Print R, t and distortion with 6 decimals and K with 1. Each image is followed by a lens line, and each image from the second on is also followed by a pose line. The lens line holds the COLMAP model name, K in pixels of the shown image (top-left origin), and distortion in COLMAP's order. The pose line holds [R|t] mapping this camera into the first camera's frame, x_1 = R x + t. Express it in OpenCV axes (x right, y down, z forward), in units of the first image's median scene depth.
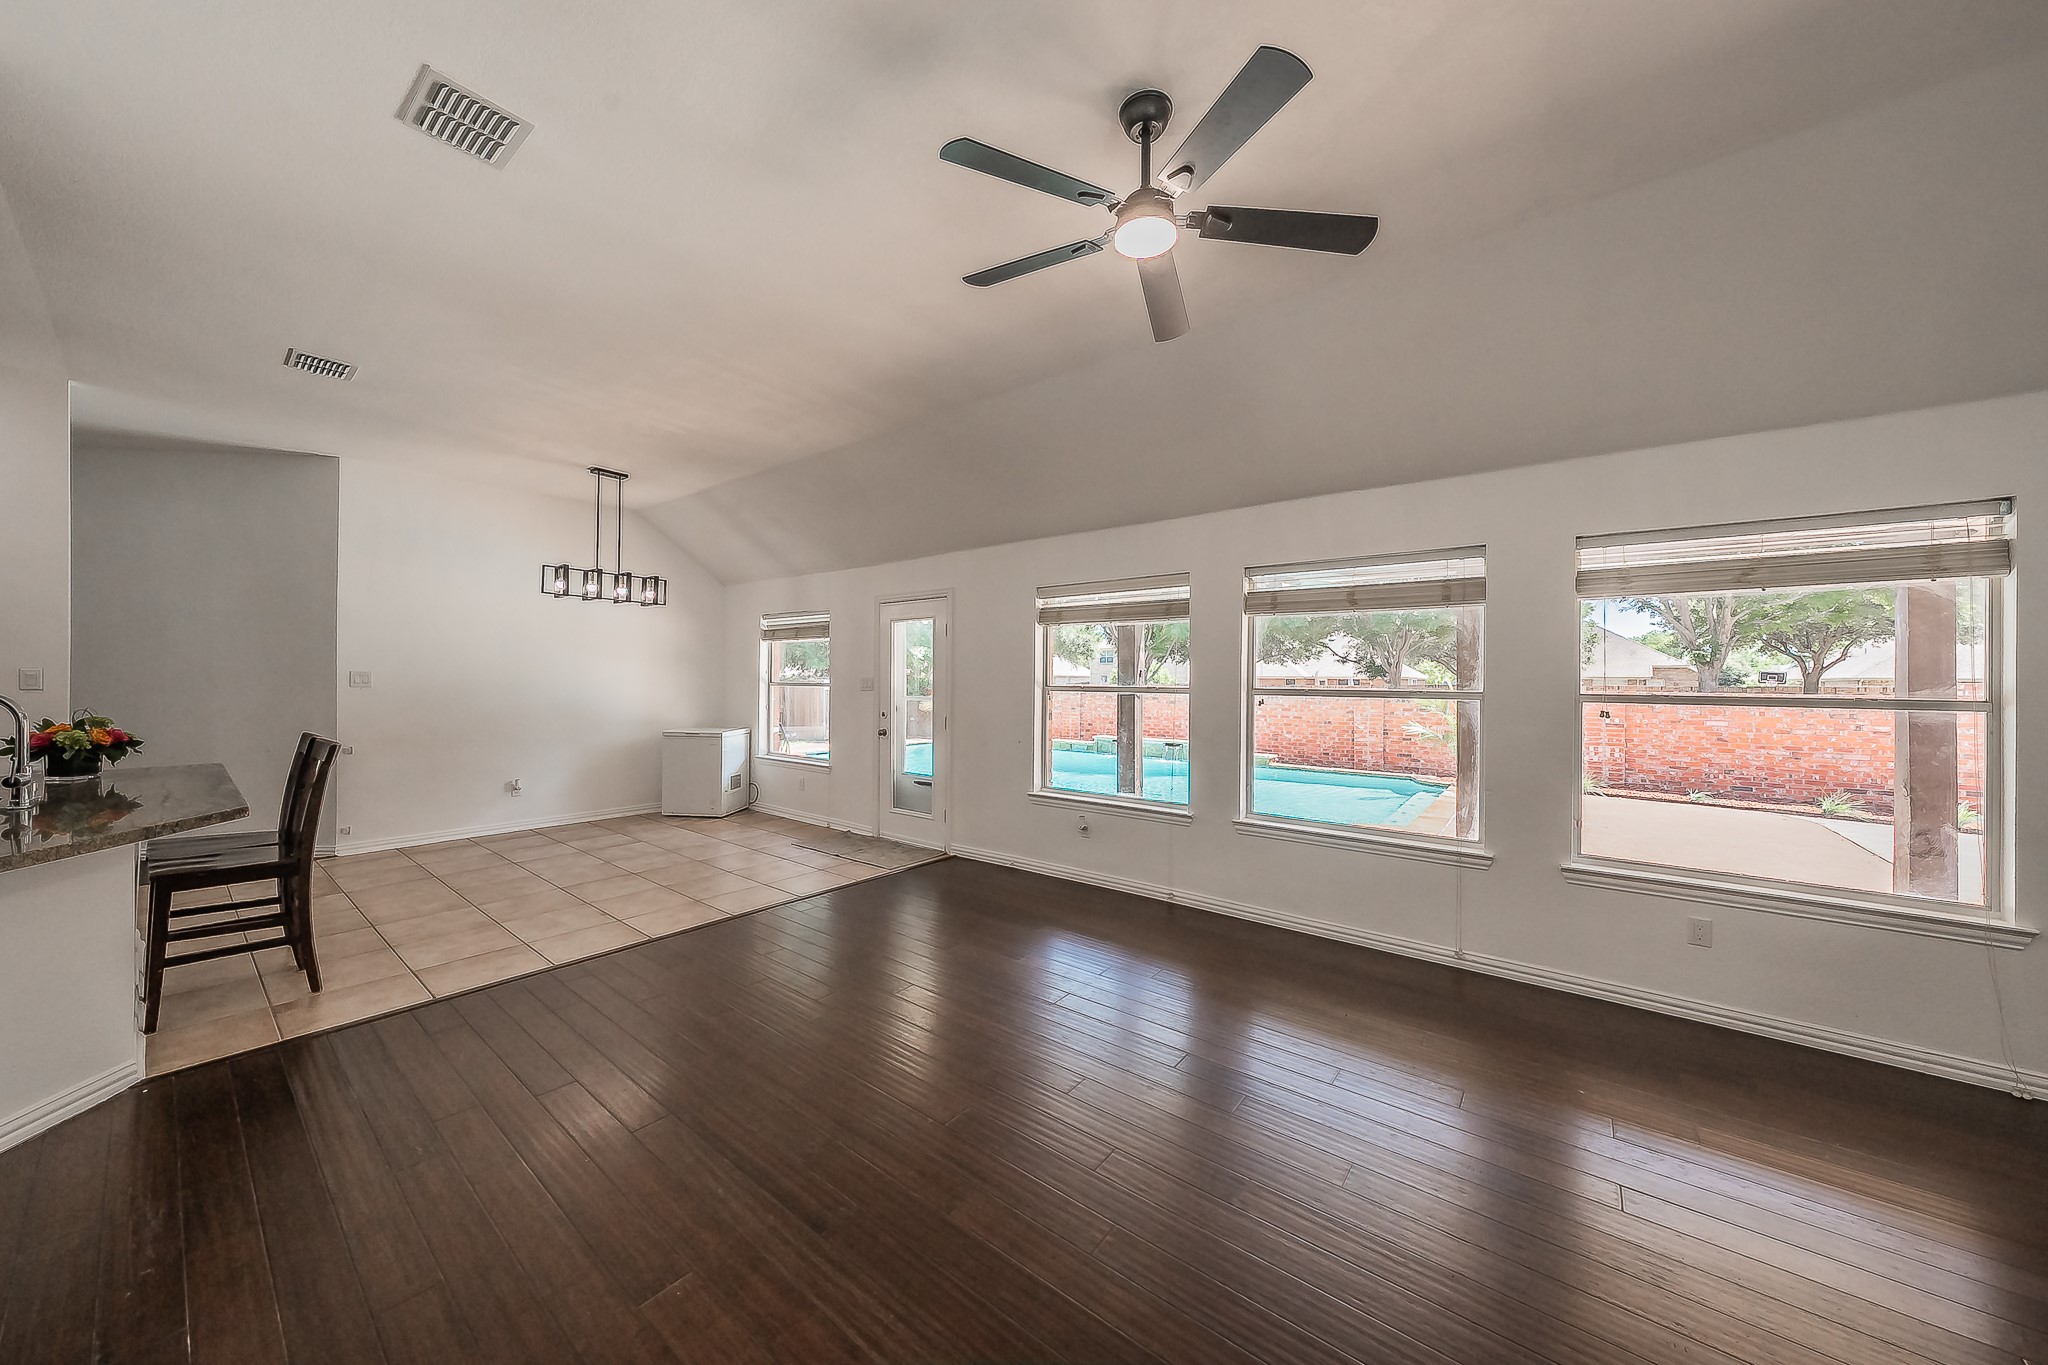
lens RADIAL K [[693.1, 0, 1037.4], [0, 693.1, 684.2], [0, 0, 1]] dist [-0.004187, 0.000005]
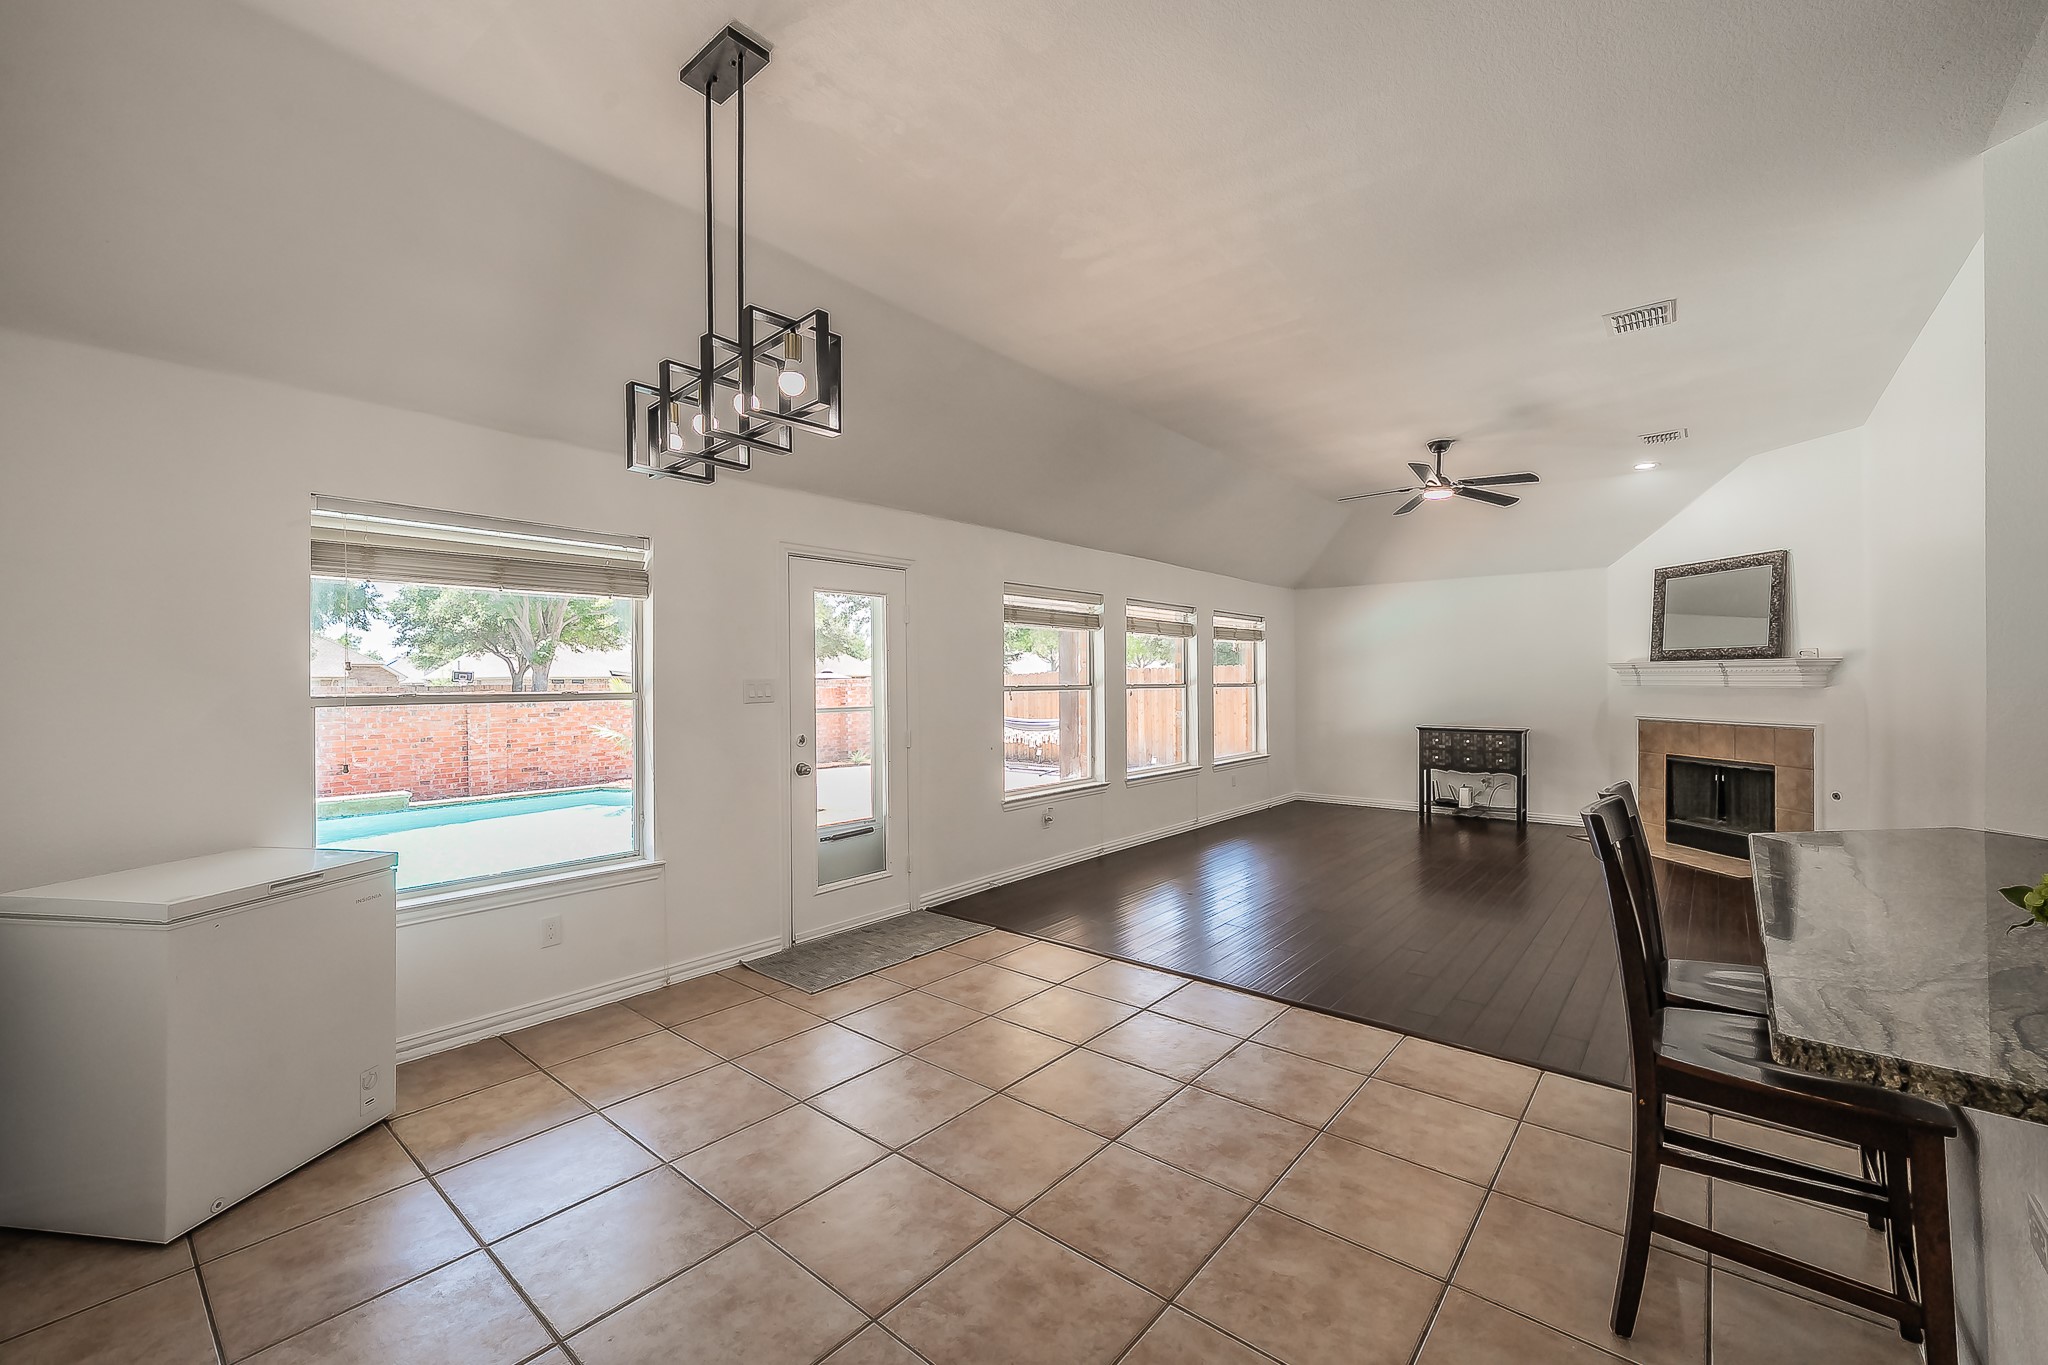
lens RADIAL K [[828.7, 0, 999.7], [0, 828.7, 685.6], [0, 0, 1]] dist [0.011919, 0.000593]
pose [[0.051143, -0.014075, 0.998592, -1.088034], [0.012764, 0.999828, 0.013439, -0.013000], [-0.998610, 0.012059, 0.051314, 0.914152]]
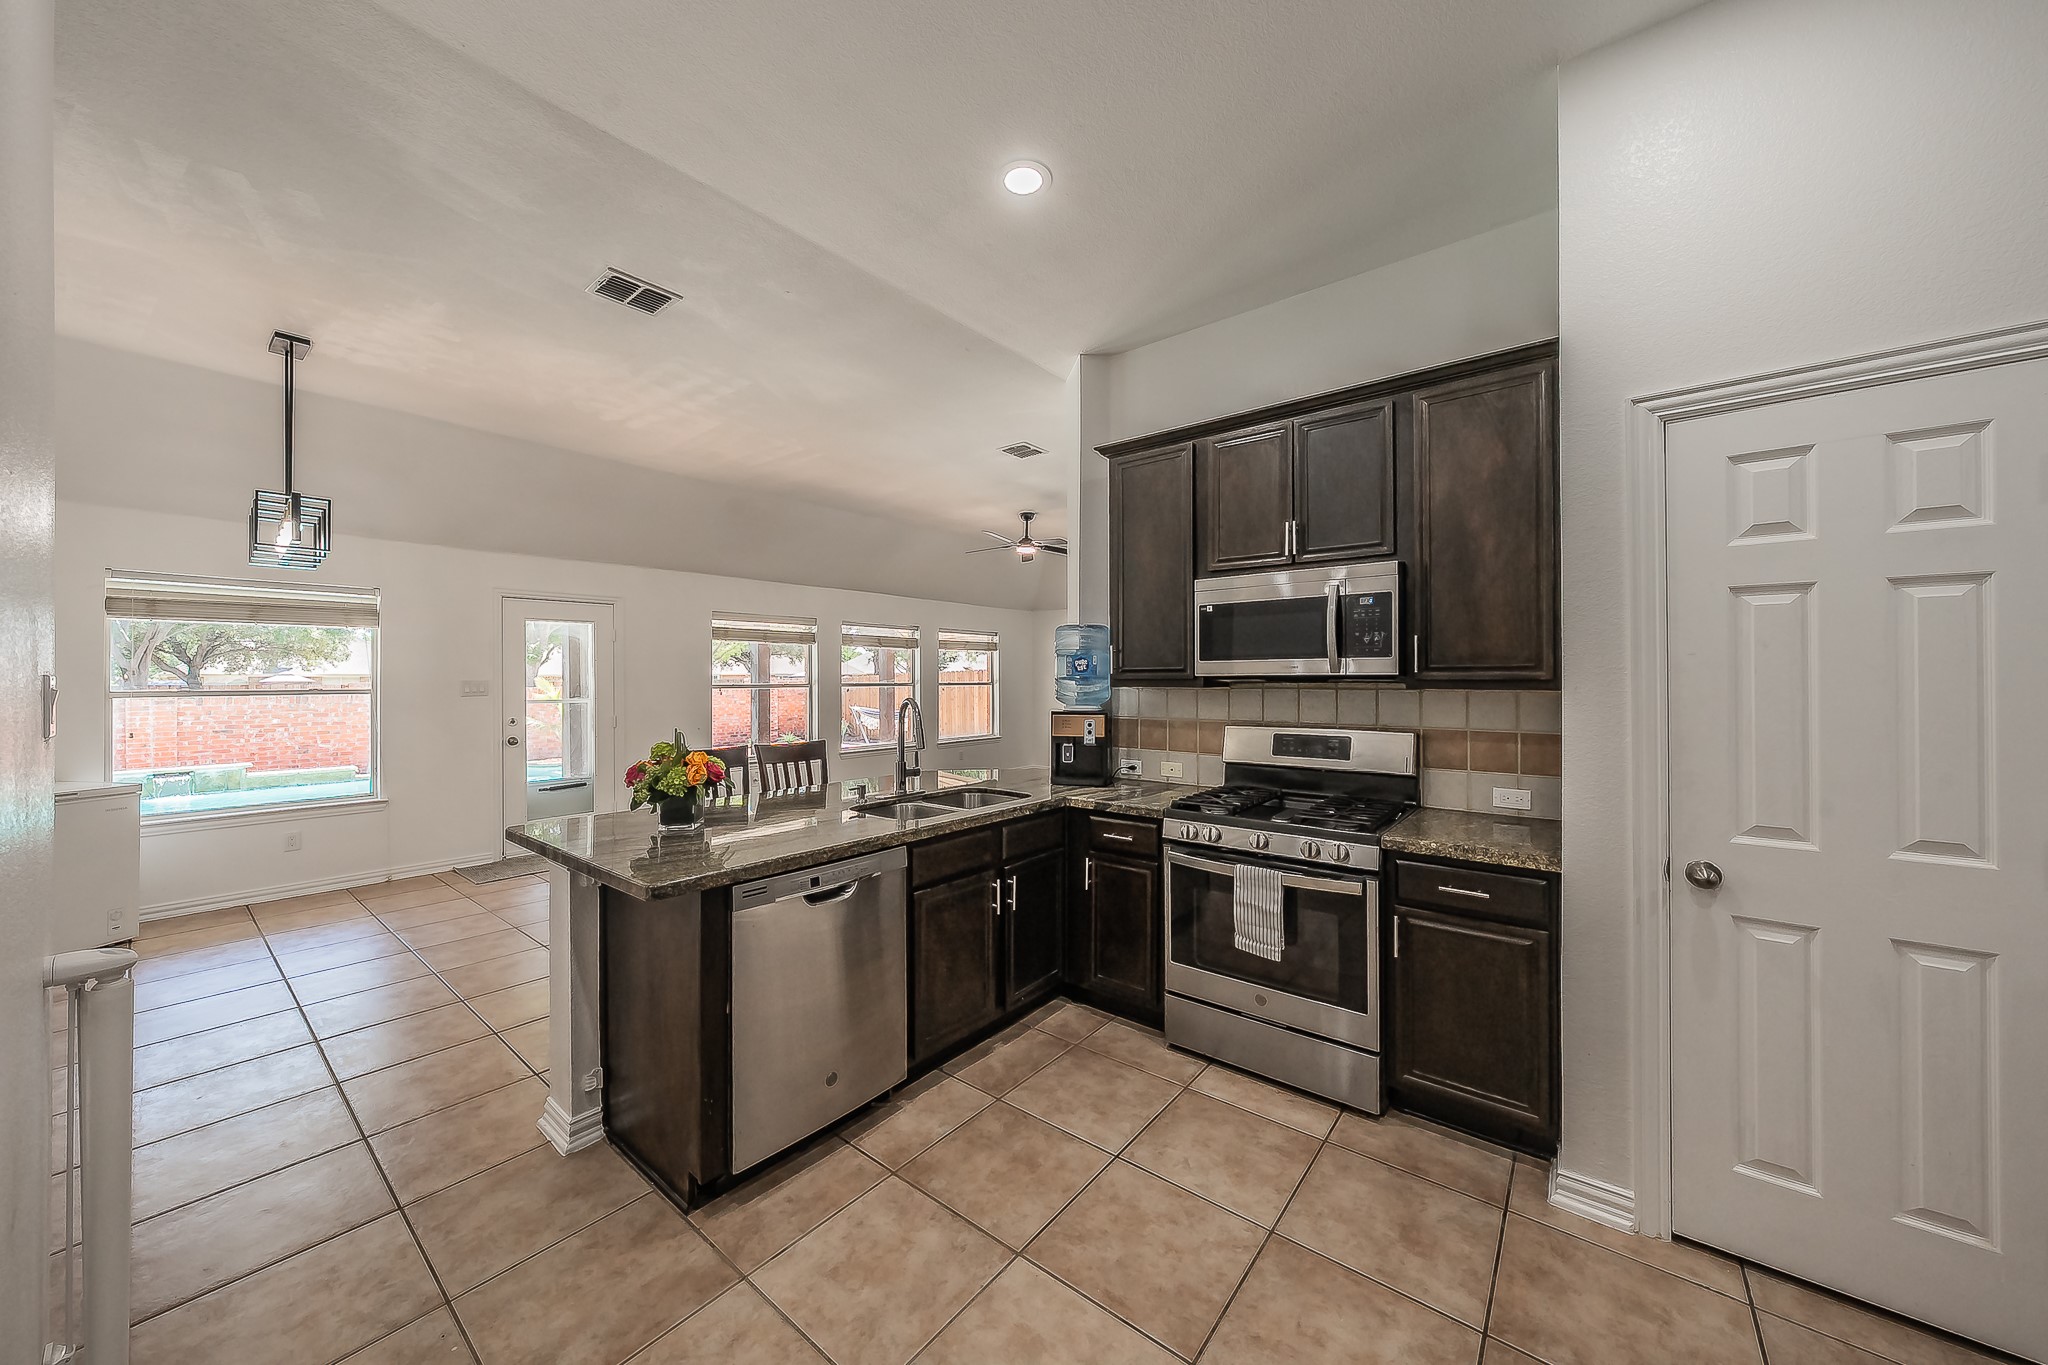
lens RADIAL K [[719.5, 0, 1007.2], [0, 719.5, 673.9], [0, 0, 1]] dist [-0.001268, -0.000117]
pose [[0.031020, -0.001006, 0.999518, -1.315665], [0.012308, 0.999924, 0.000624, -0.011191], [-0.999443, 0.012283, 0.031030, 0.384044]]
